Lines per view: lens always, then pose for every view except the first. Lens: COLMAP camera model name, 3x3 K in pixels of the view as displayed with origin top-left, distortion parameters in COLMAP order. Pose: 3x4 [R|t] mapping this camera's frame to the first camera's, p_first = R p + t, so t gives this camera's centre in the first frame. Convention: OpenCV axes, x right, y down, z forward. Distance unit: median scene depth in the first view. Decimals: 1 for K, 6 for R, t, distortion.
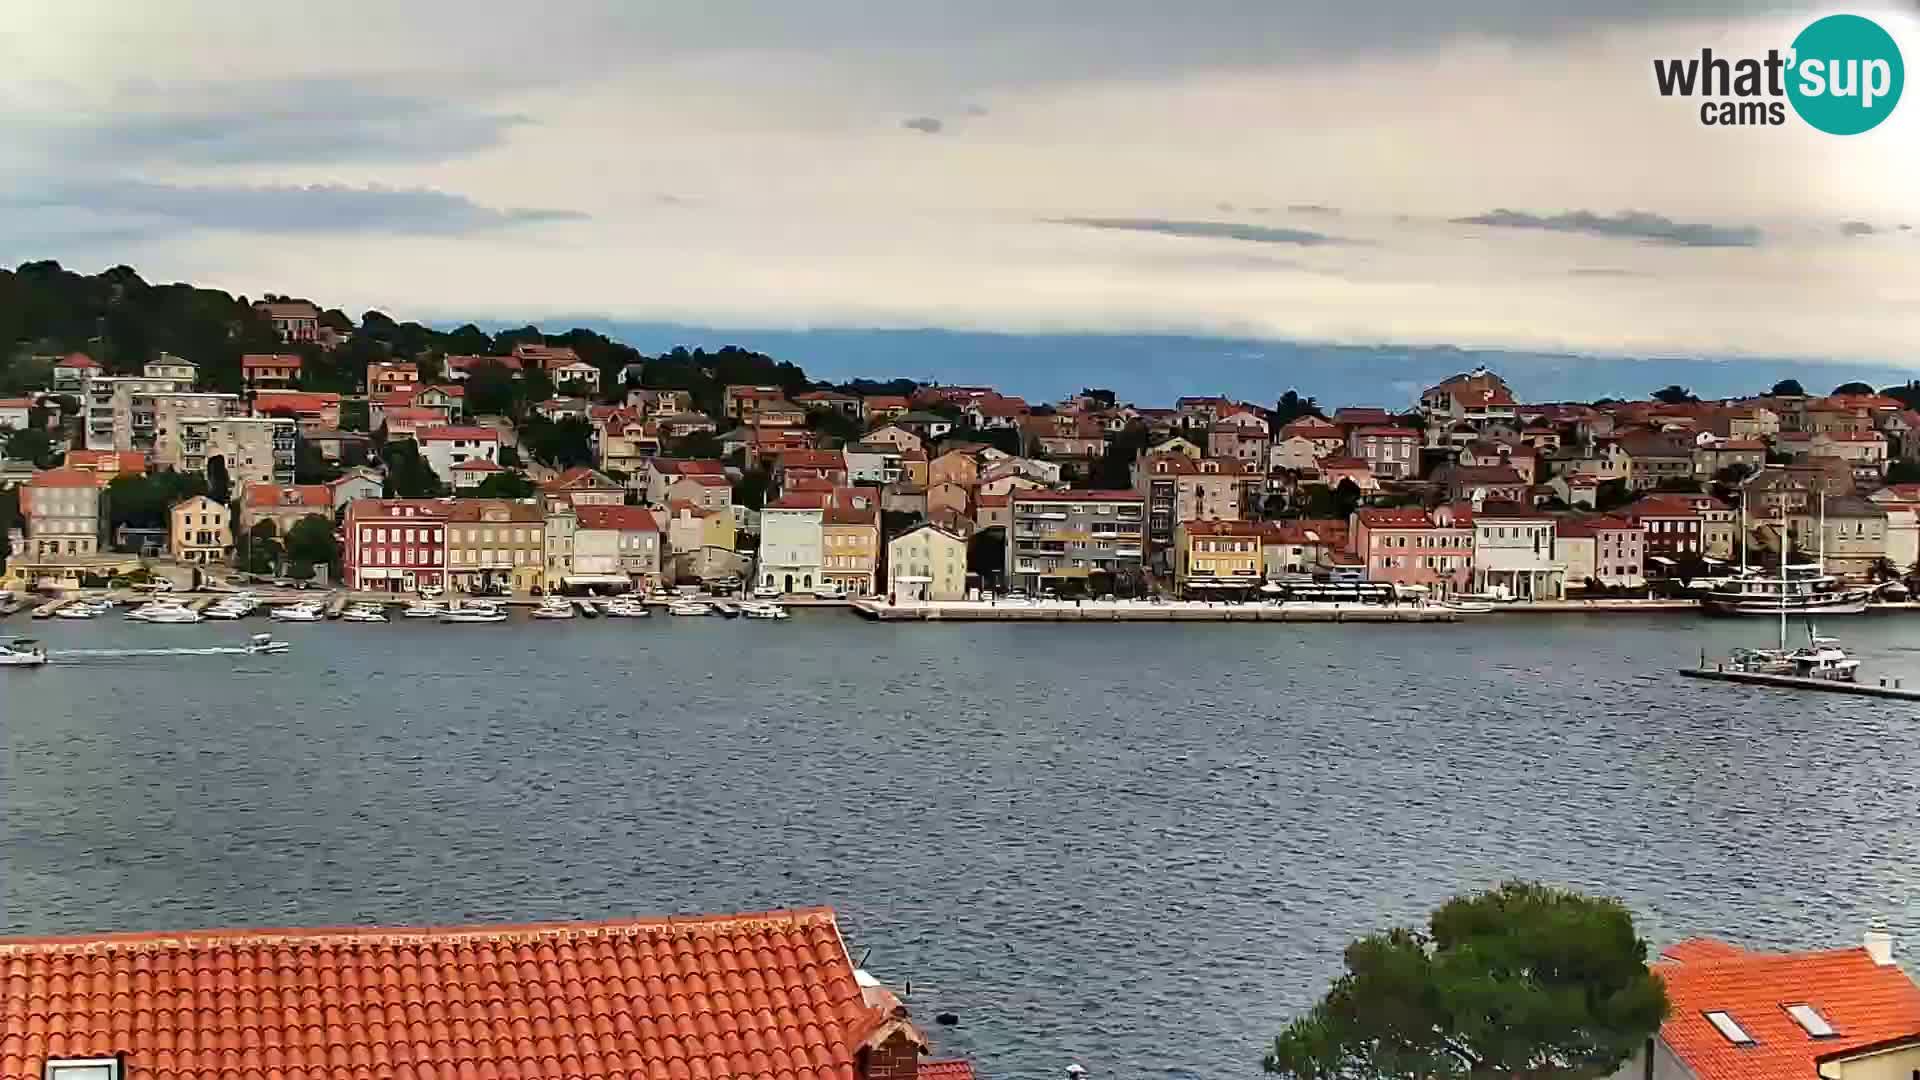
lens RADIAL K [[4511.2, 0, 960.0], [0, 4511.2, 540.0], [0, 0, 1]] dist [-0.086728, -0.354224]
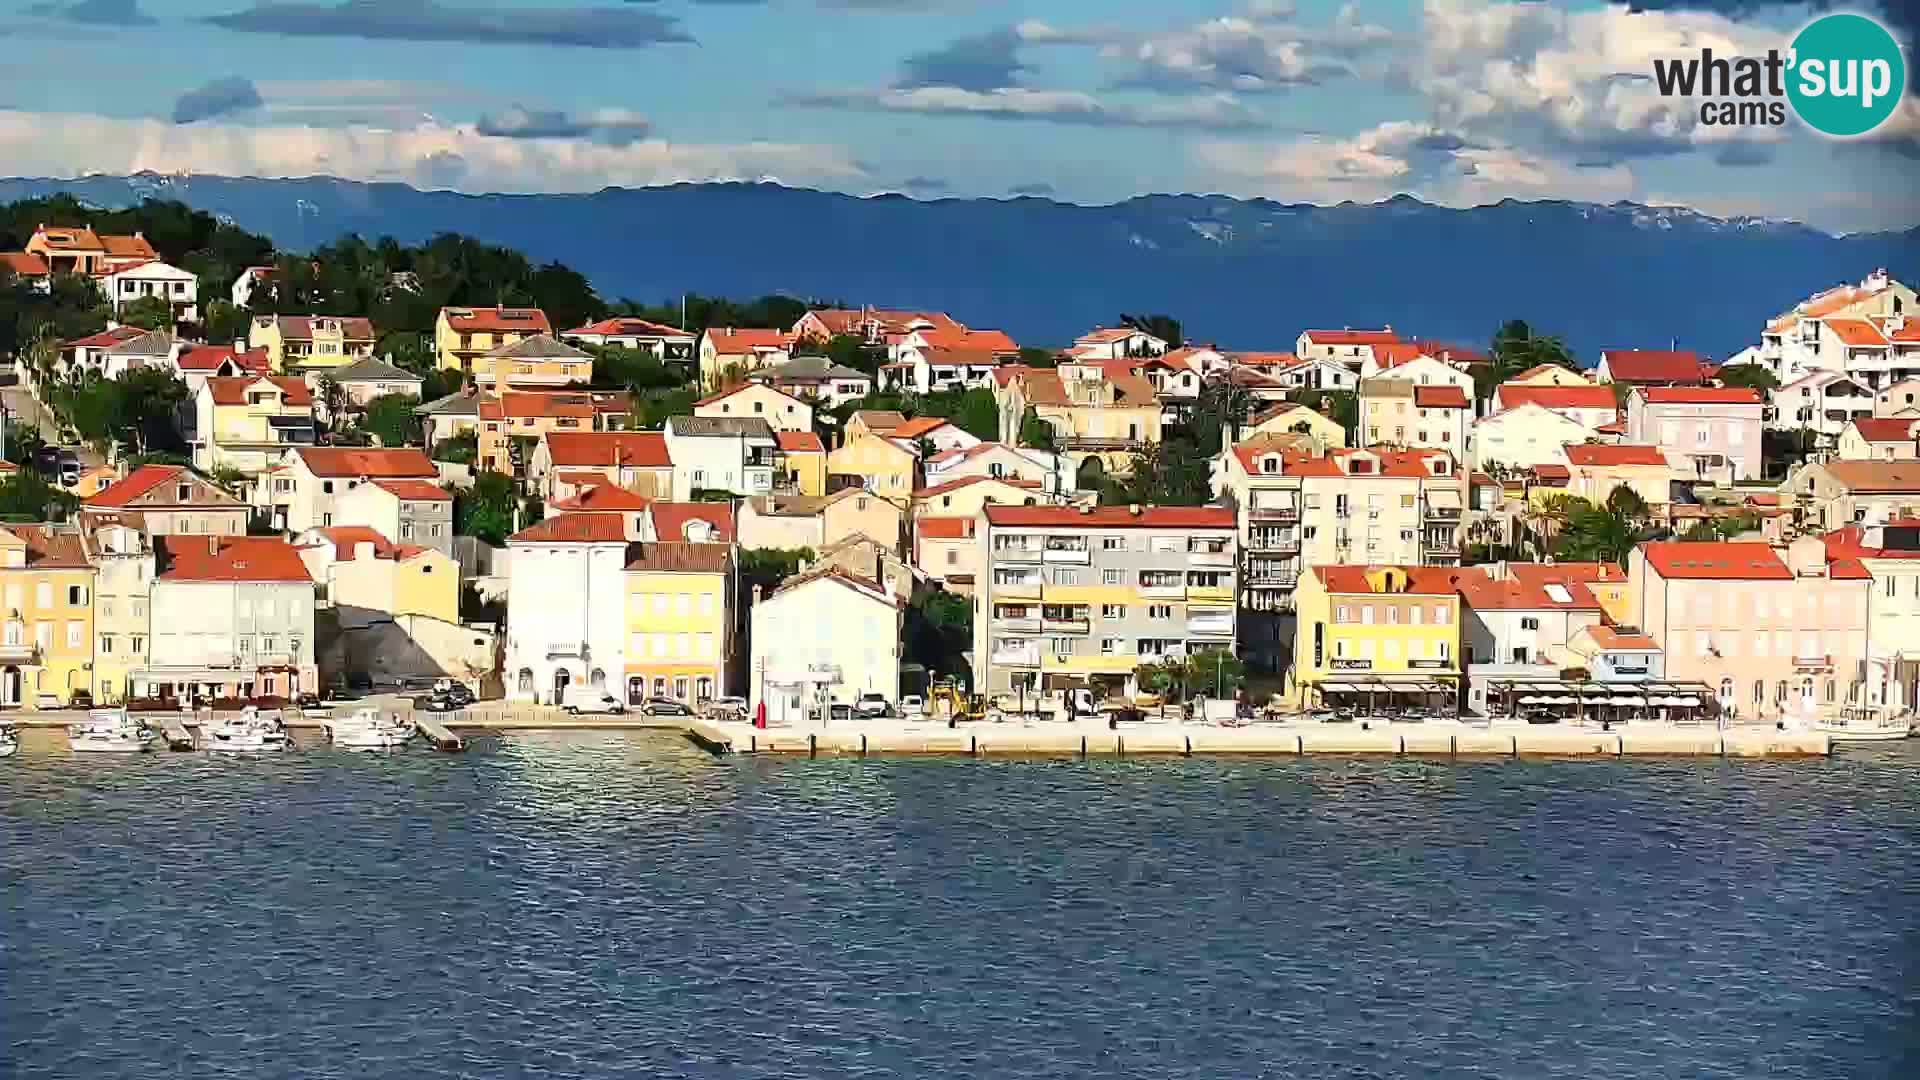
lens RADIAL K [[6891.2, 0, 960.0], [0, 6891.2, 540.0], [0, 0, 1]] dist [0.165760, 0.146163]
pose [[0.999885, -0.000453, 0.015188, -0.003676], [0.000561, 0.999974, -0.007148, -0.001451], [-0.015184, 0.007155, 0.999859, 0.197316]]
